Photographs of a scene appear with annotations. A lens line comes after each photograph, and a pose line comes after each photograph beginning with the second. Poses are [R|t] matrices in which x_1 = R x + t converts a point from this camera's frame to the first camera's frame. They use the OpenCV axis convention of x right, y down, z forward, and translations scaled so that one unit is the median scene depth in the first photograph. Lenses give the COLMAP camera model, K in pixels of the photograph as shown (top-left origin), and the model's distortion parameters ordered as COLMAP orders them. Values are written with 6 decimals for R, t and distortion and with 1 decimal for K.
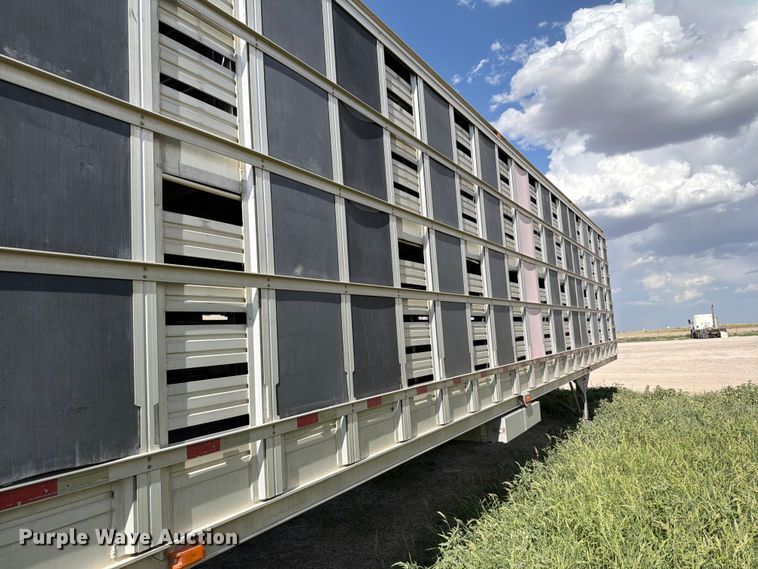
lens RADIAL K [[537.6, 0, 381.2], [0, 537.6, 284.9], [0, 0, 1]] dist [0.101161, -0.145478]
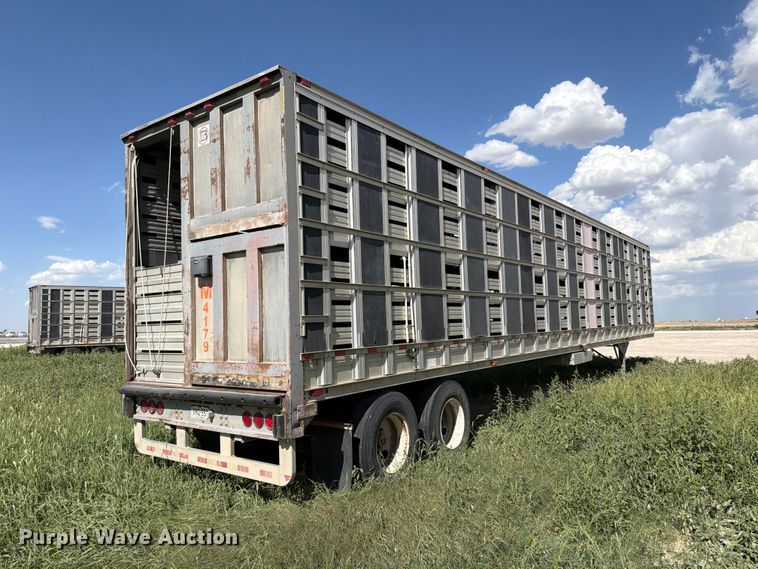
lens RADIAL K [[537.6, 0, 381.2], [0, 537.6, 284.9], [0, 0, 1]] dist [0.101161, -0.145478]
pose [[0.993582, 0.032532, -0.108334, -0.198738], [-0.028247, 0.998765, 0.040861, -0.058875], [0.109529, -0.037538, 0.993274, -0.786606]]
